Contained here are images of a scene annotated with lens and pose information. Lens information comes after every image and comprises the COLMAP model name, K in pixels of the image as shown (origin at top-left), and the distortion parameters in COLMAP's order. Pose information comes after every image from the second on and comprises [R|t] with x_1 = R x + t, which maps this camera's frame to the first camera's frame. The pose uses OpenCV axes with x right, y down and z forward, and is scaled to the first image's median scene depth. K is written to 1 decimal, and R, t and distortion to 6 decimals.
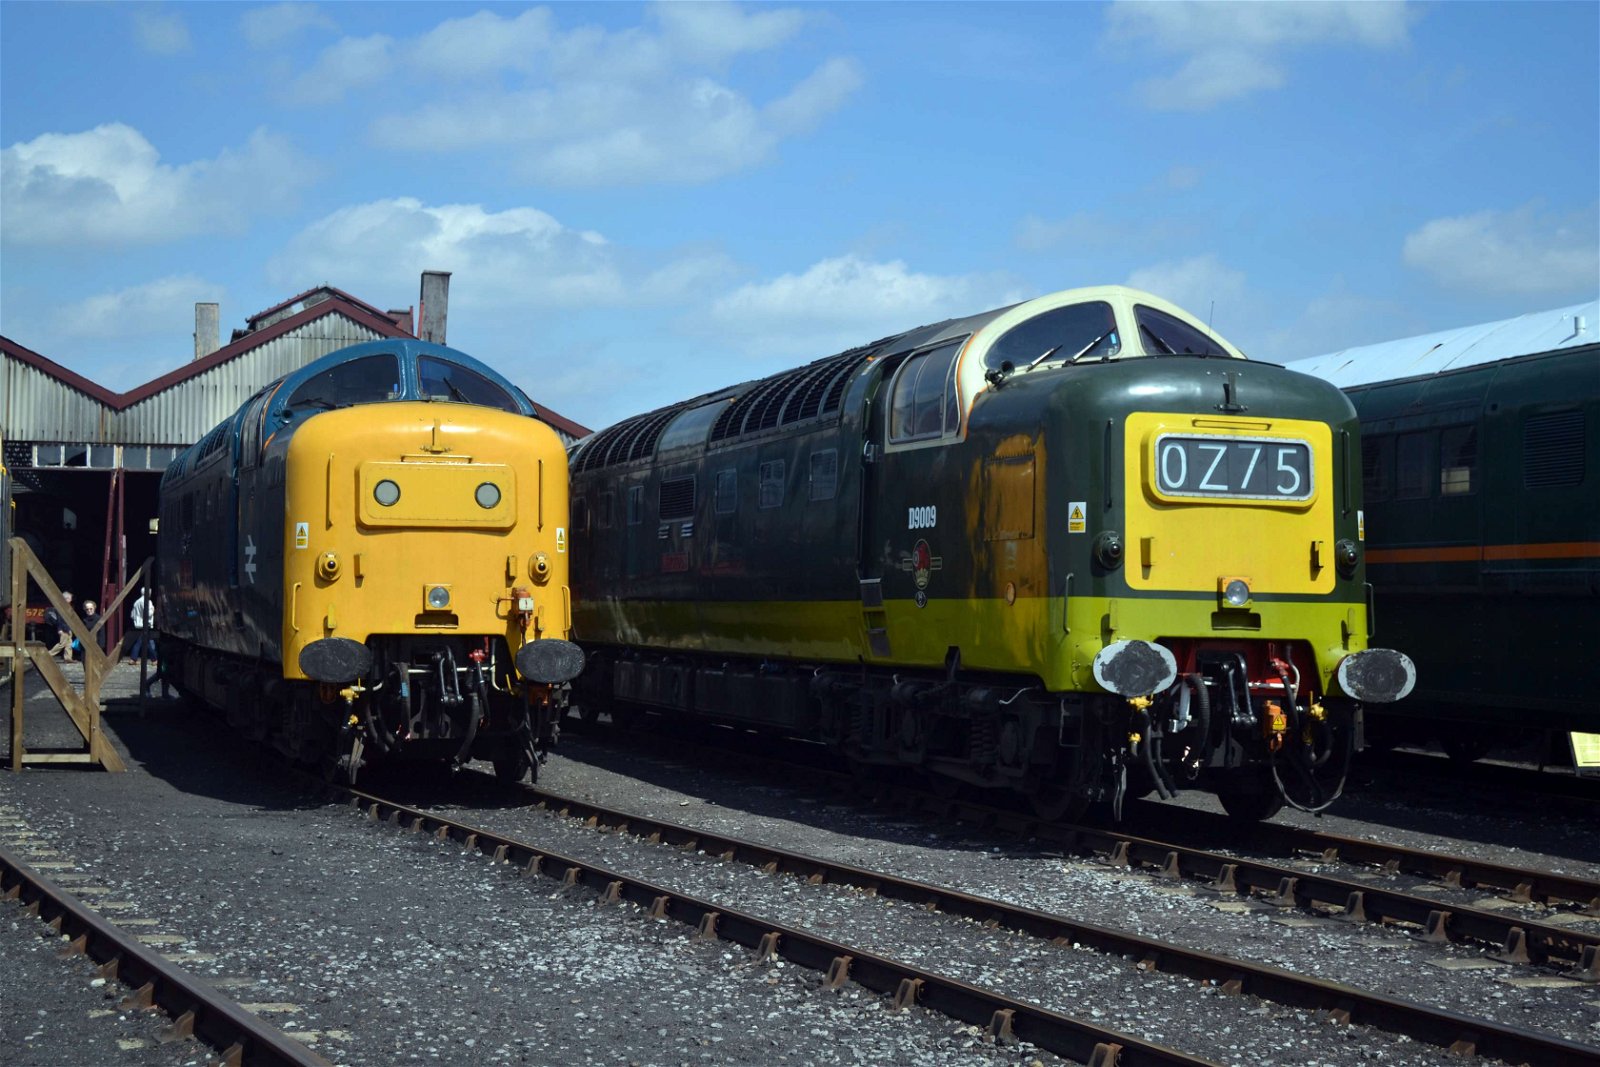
lens RADIAL K [[2624.3, 0, 800.0], [0, 2624.3, 533.5], [0, 0, 1]] dist [0.019862, 0.049691]
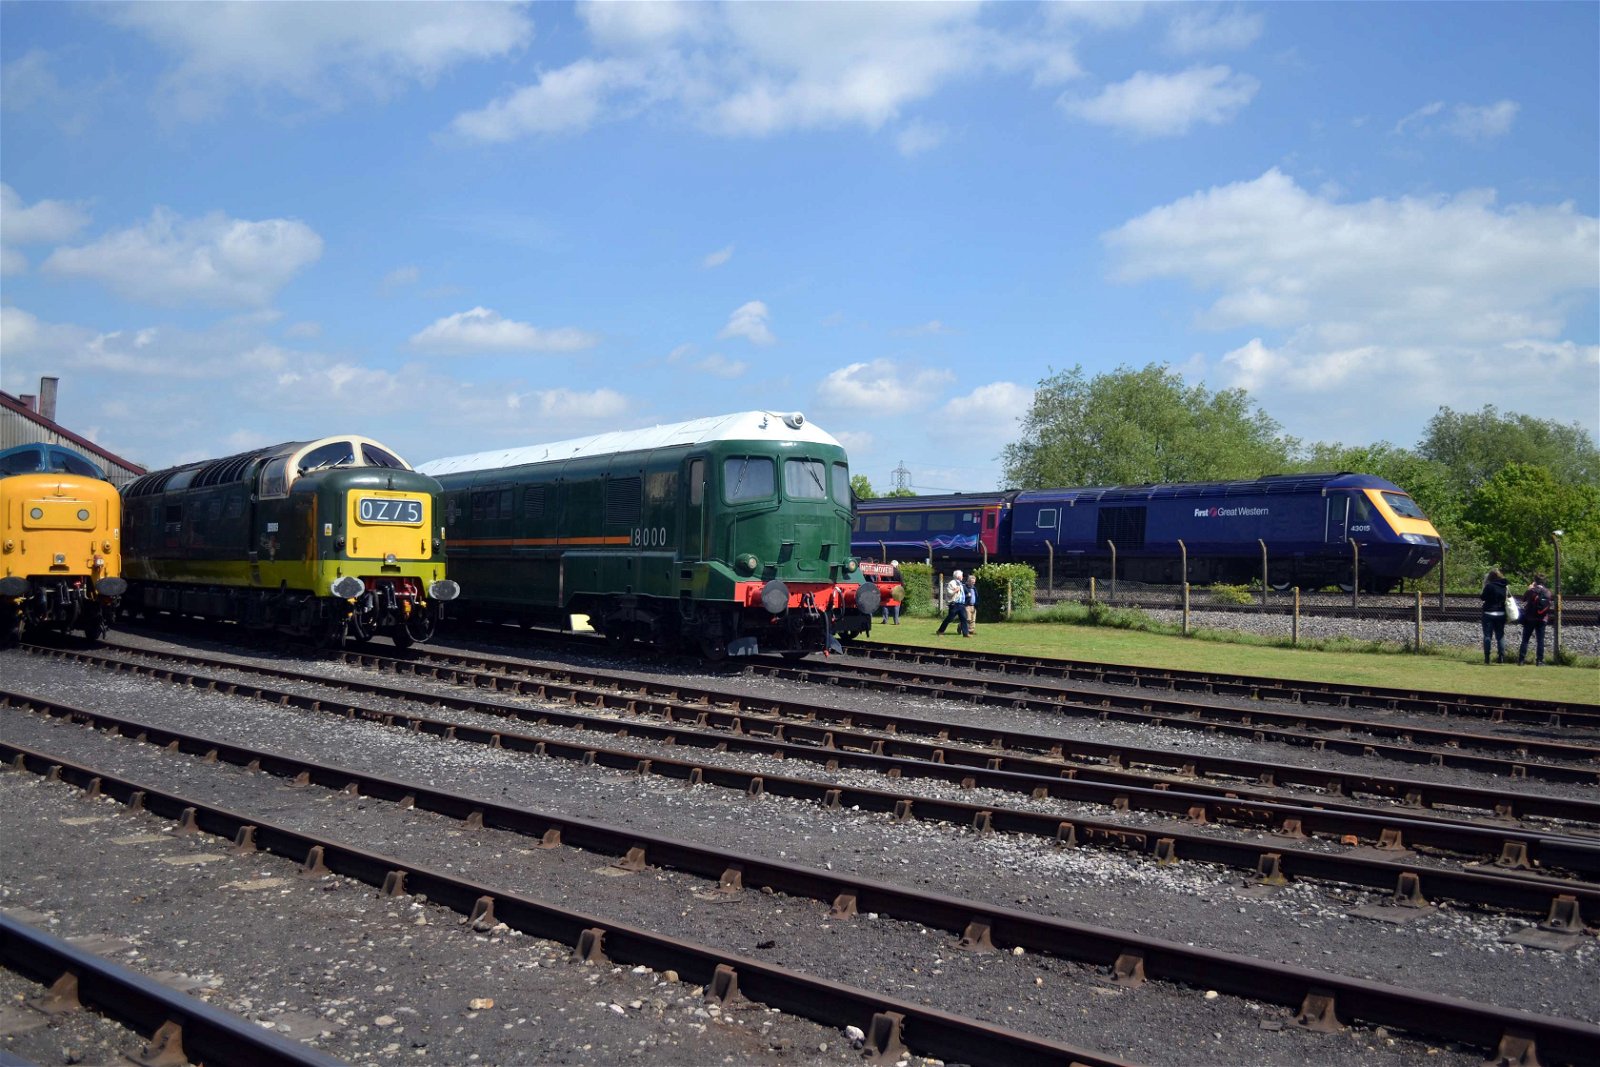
lens RADIAL K [[1556.1, 0, 800.0], [0, 1556.1, 533.5], [0, 0, 1]] dist [-0.061905, 0.011264]
pose [[0.948206, 0.006664, 0.317587, 0.055925], [-0.010301, 0.999899, 0.009775, -0.019764], [-0.317490, -0.012541, 0.948179, -0.534631]]
